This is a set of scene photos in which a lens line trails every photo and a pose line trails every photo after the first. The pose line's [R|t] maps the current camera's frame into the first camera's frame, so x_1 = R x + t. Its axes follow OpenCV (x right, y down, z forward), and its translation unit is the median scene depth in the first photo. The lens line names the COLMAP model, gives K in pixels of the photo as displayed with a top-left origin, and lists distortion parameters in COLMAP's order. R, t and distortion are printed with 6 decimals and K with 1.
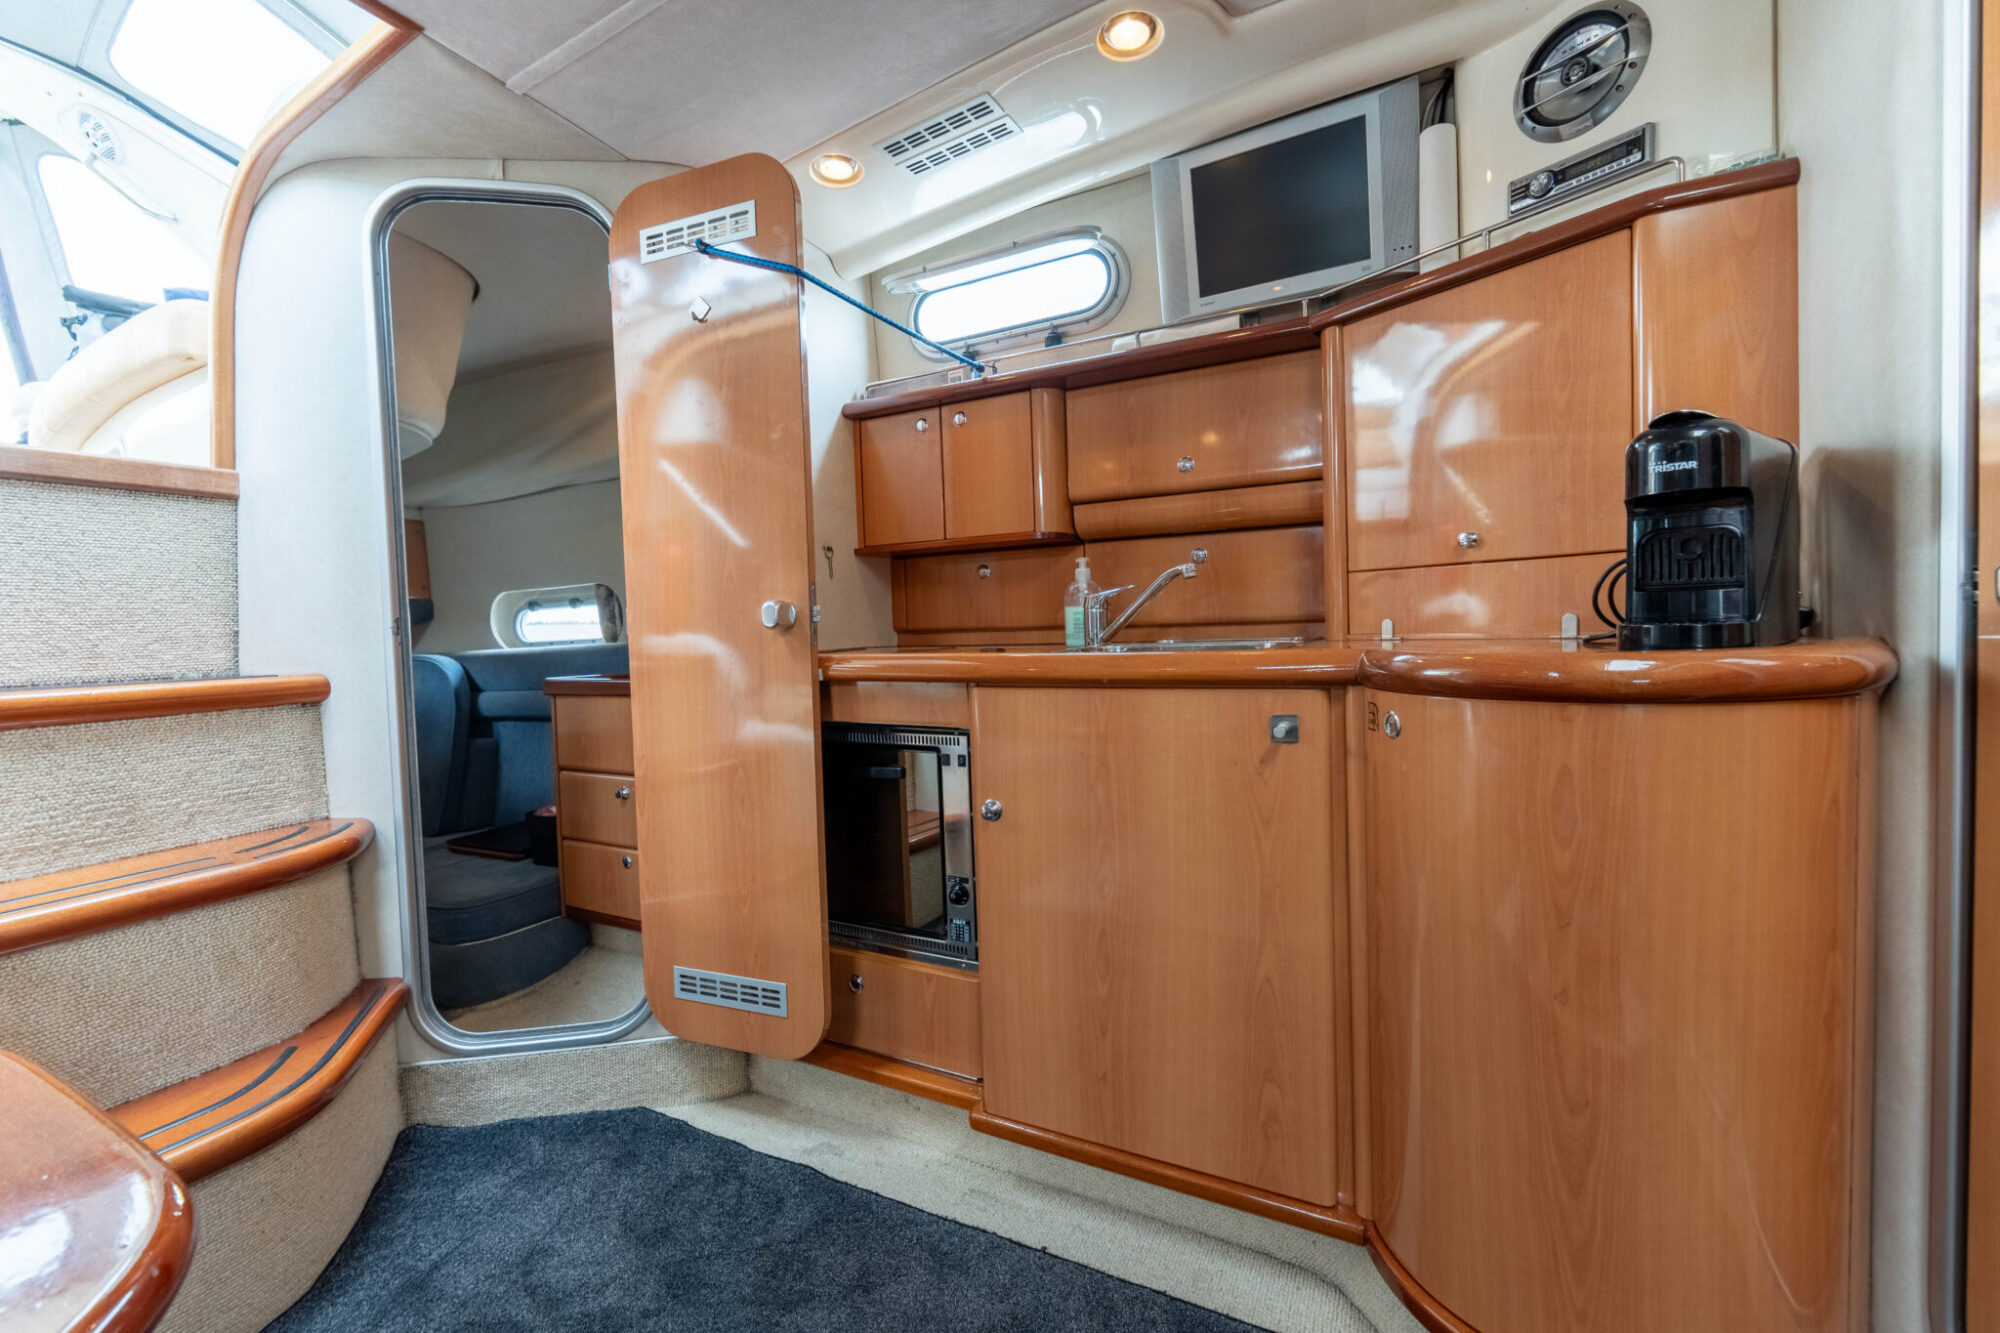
lens RADIAL K [[840.5, 0, 997.0], [0, 840.5, 660.9], [0, 0, 1]] dist [-0.002857, -0.000317]
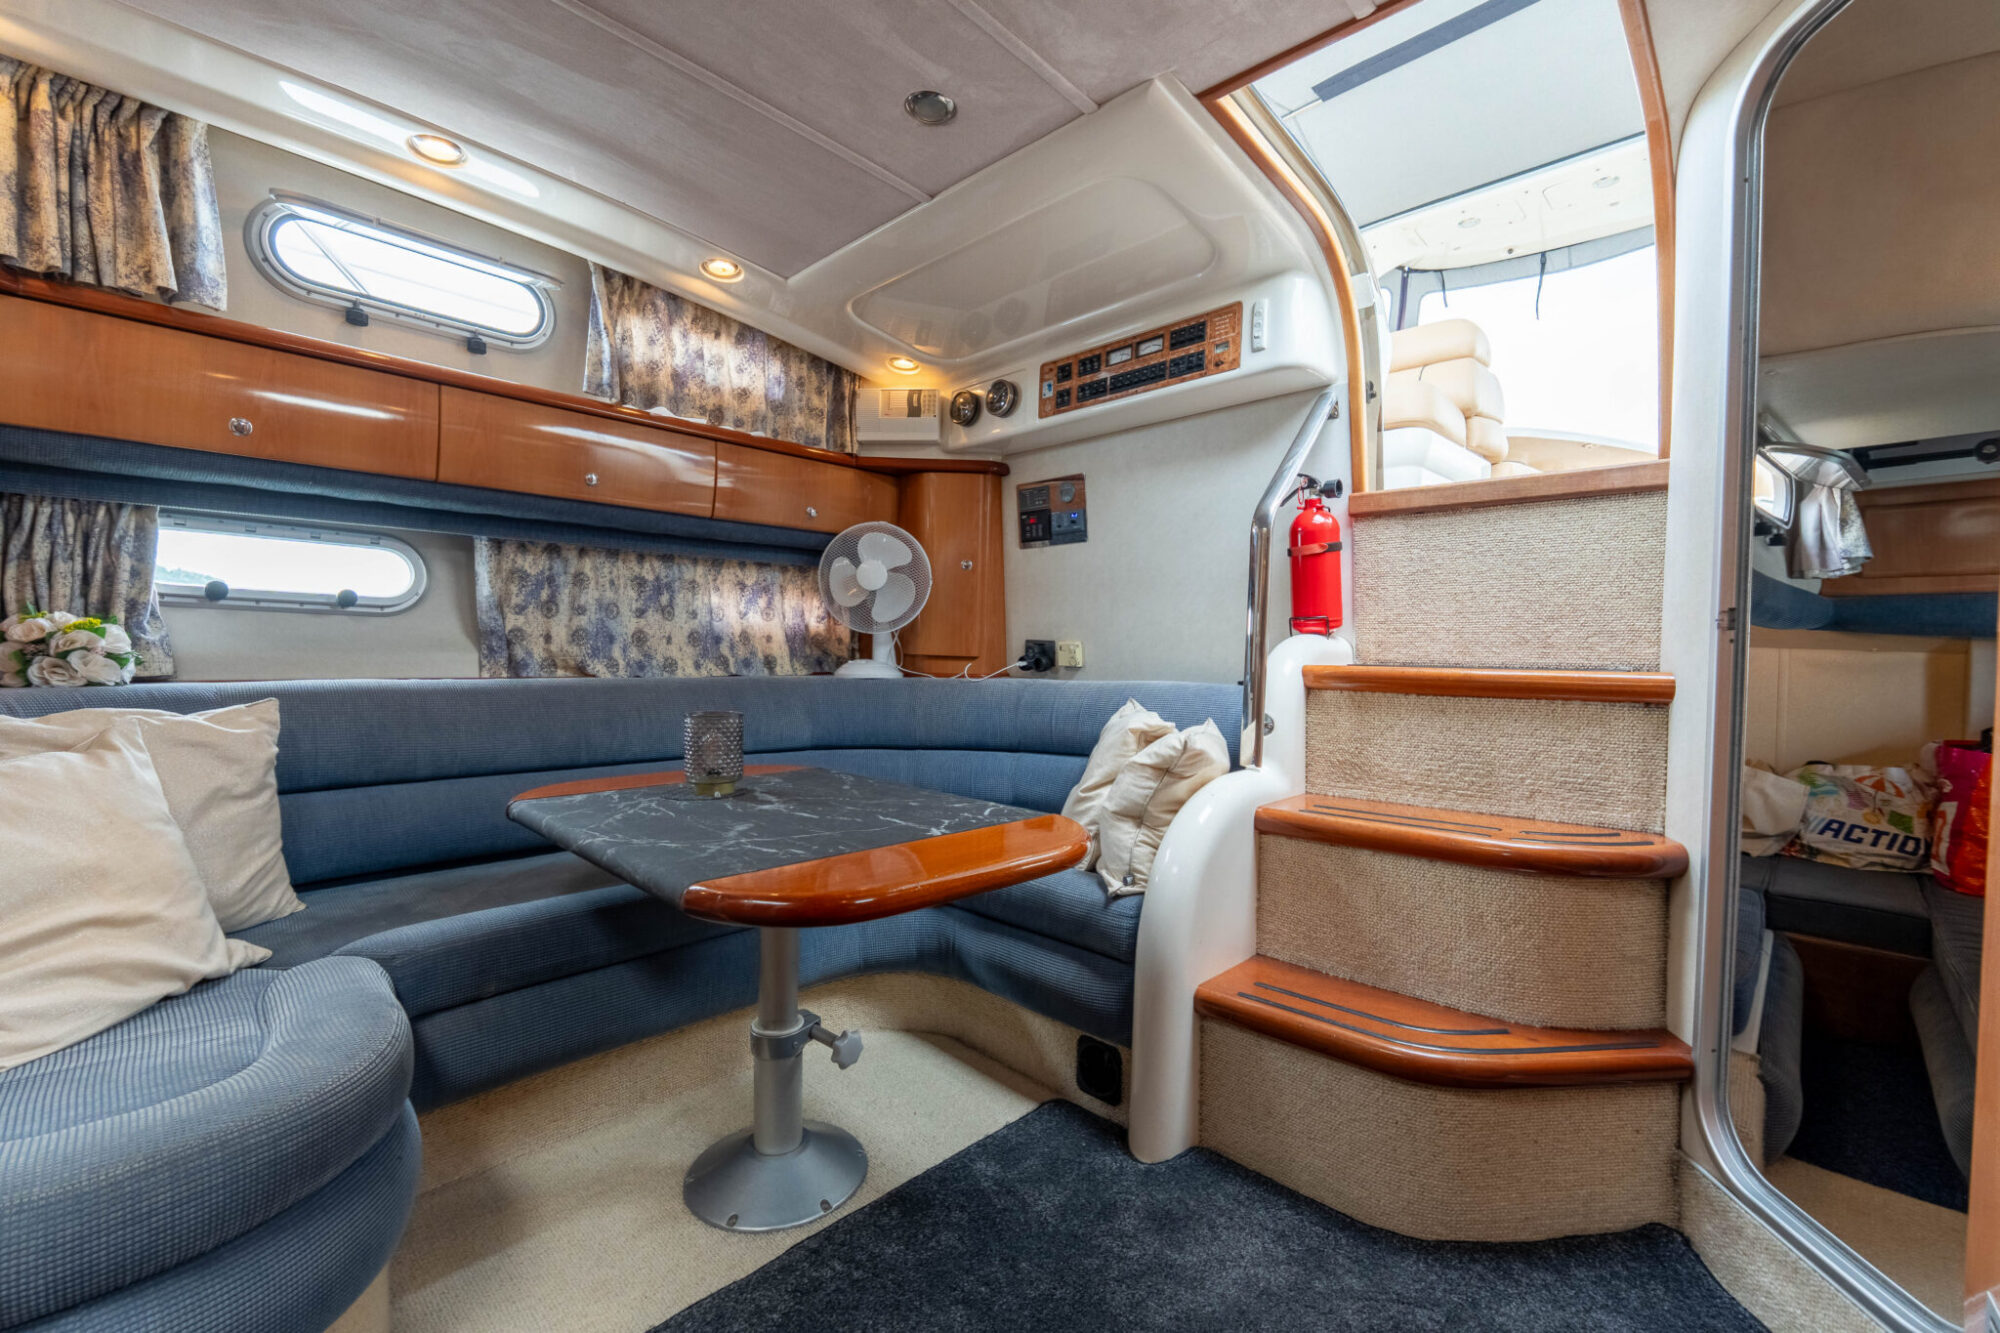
lens RADIAL K [[839.7, 0, 999.4], [0, 839.7, 663.1], [0, 0, 1]] dist [-0.005074, -0.000380]
pose [[-0.281844, 0.041520, -0.958561, 0.255054], [-0.049027, 0.997135, 0.057606, -0.011488], [0.958207, 0.063231, -0.279001, 0.581281]]
